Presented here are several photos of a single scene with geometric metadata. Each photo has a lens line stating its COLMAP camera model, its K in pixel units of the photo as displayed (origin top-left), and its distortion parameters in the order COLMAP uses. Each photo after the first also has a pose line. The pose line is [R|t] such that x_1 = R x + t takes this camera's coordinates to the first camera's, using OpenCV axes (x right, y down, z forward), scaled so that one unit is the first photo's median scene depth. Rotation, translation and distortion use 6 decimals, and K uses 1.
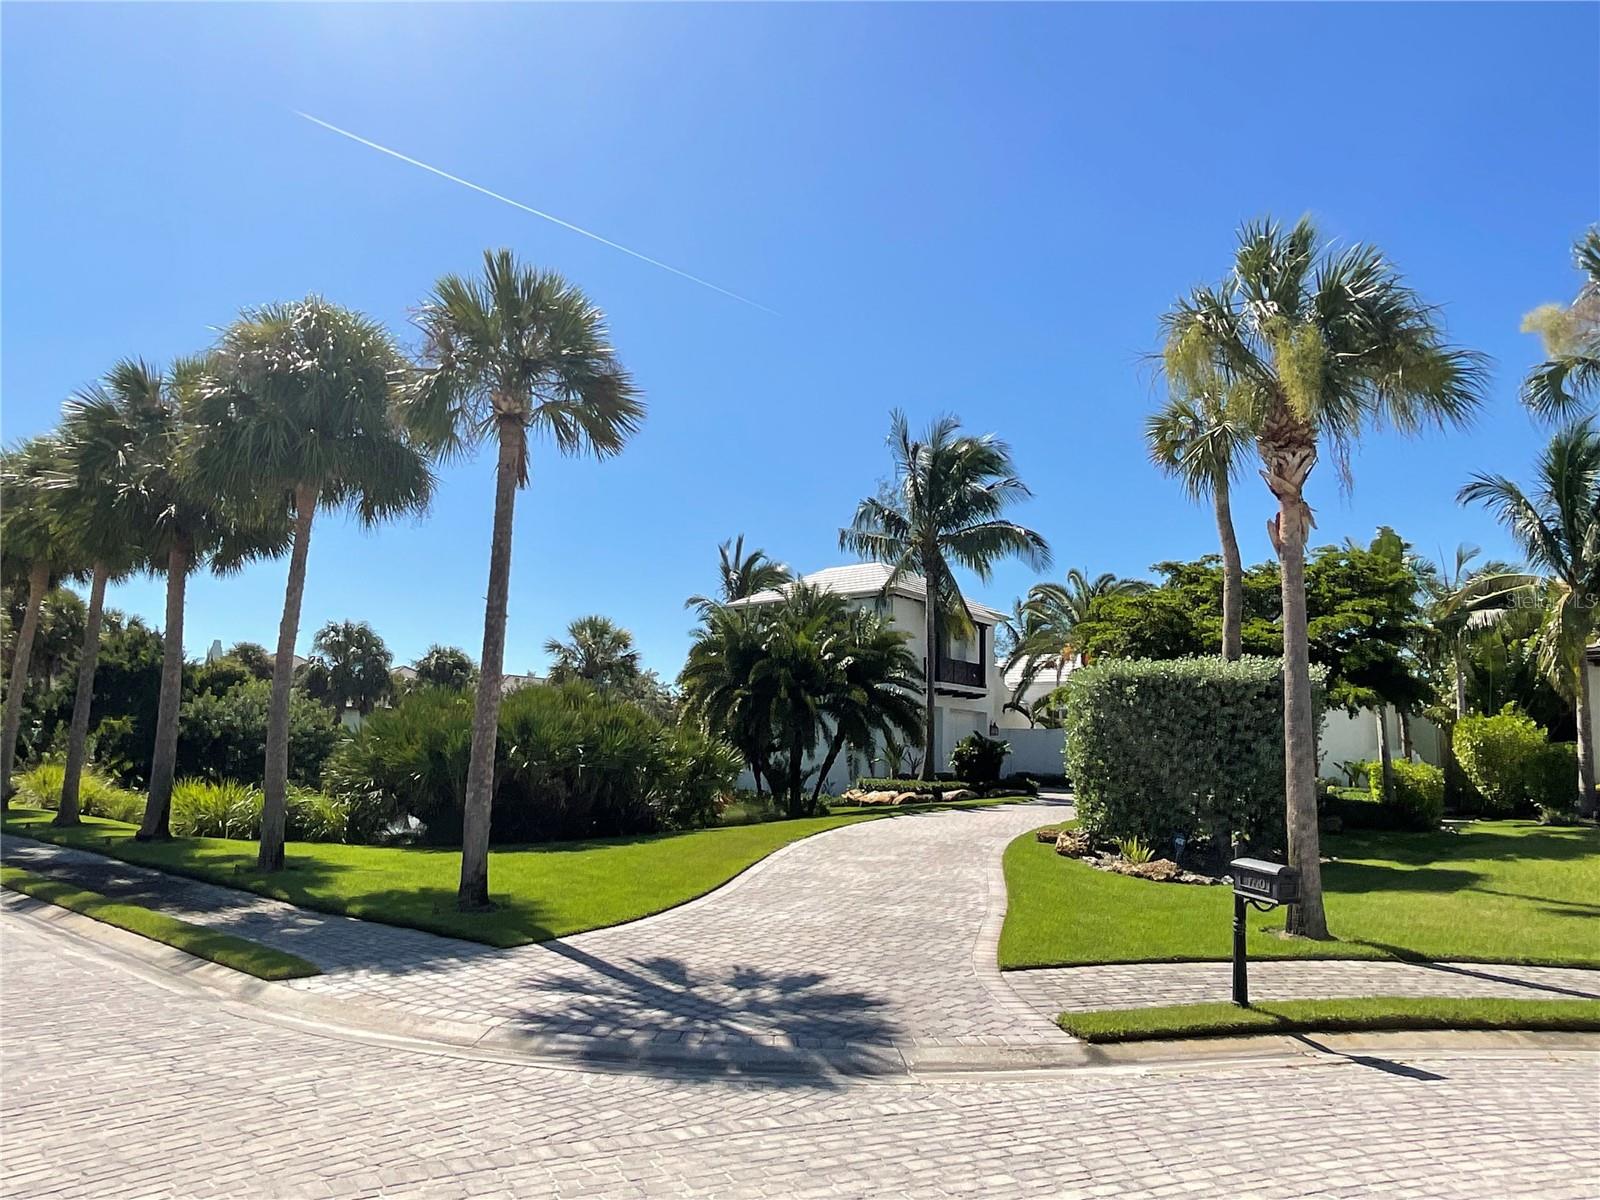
lens RADIAL K [[1015.7, 0, 804.1], [0, 1015.7, 590.6], [0, 0, 1]] dist [-0.026152, -0.000364]
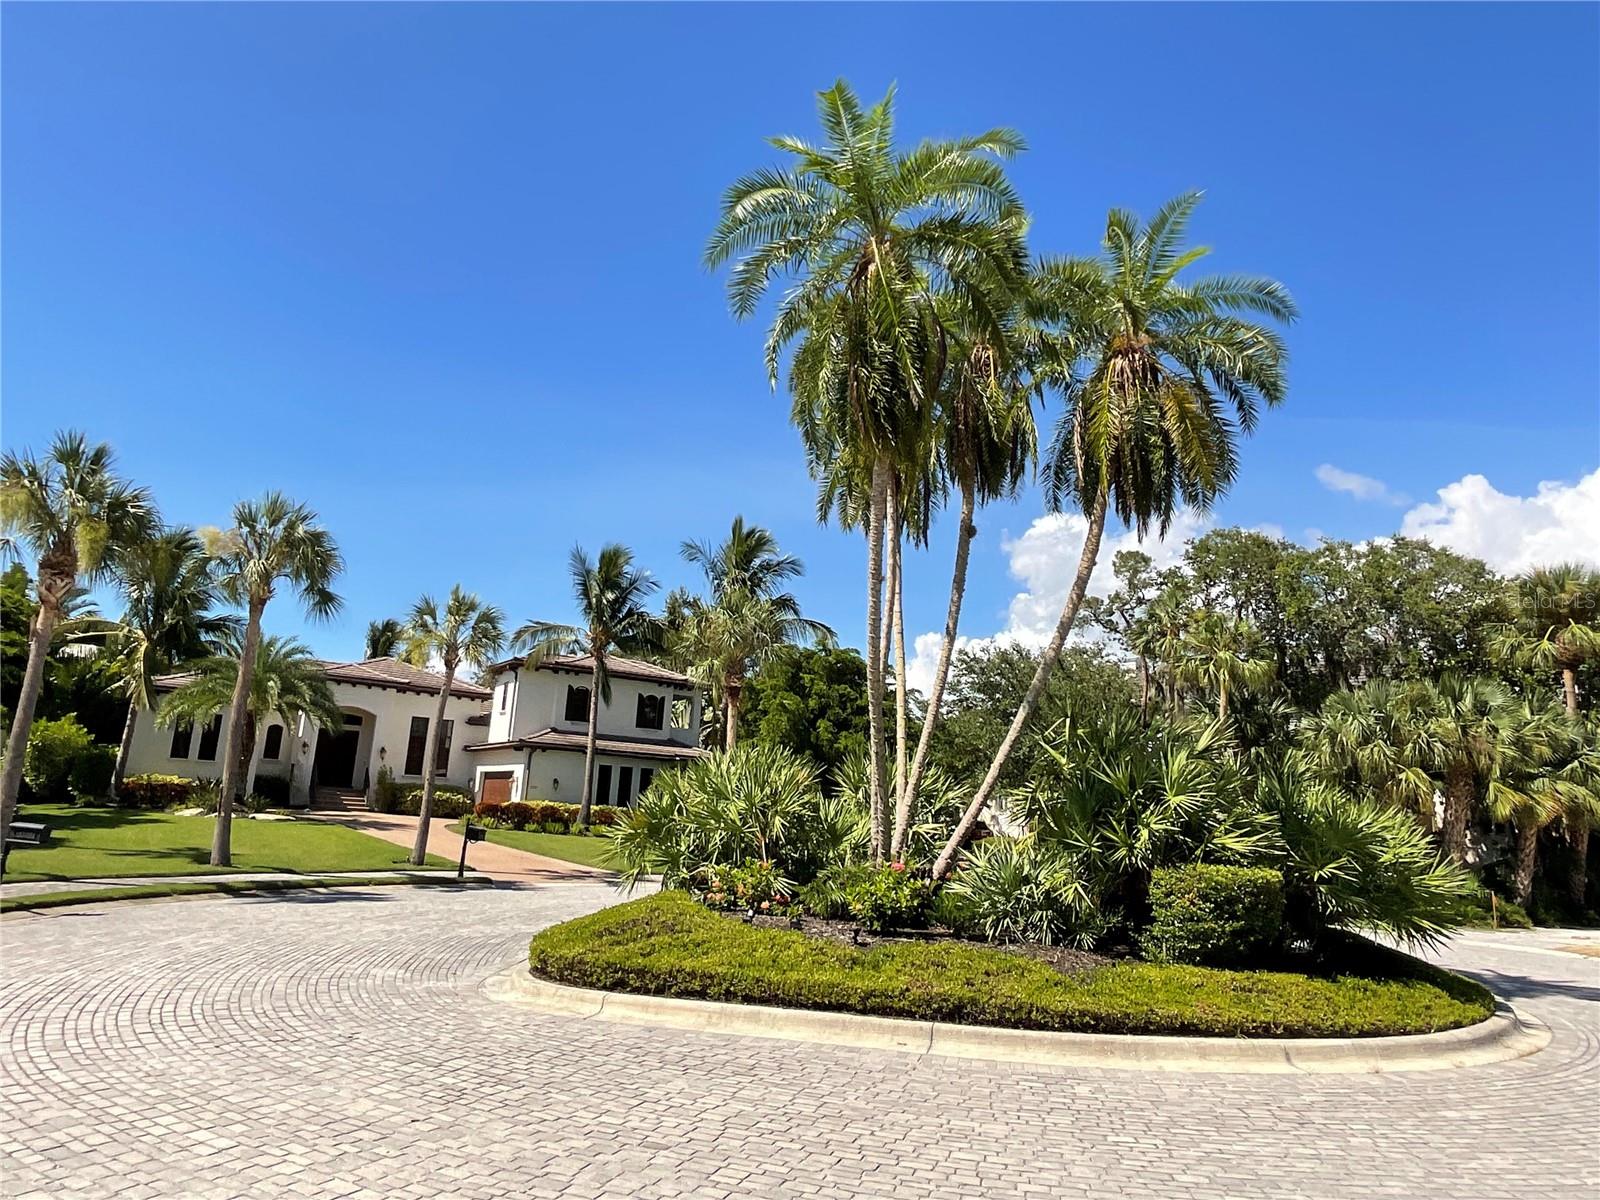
lens RADIAL K [[1015.7, 0, 802.7], [0, 1015.7, 593.6], [0, 0, 1]] dist [-0.026152, -0.000364]
pose [[0.276130, 0.175124, 0.945031, -0.434141], [-0.188101, 0.974092, -0.125548, -0.081632], [-0.942534, -0.143094, 0.301917, -0.384386]]
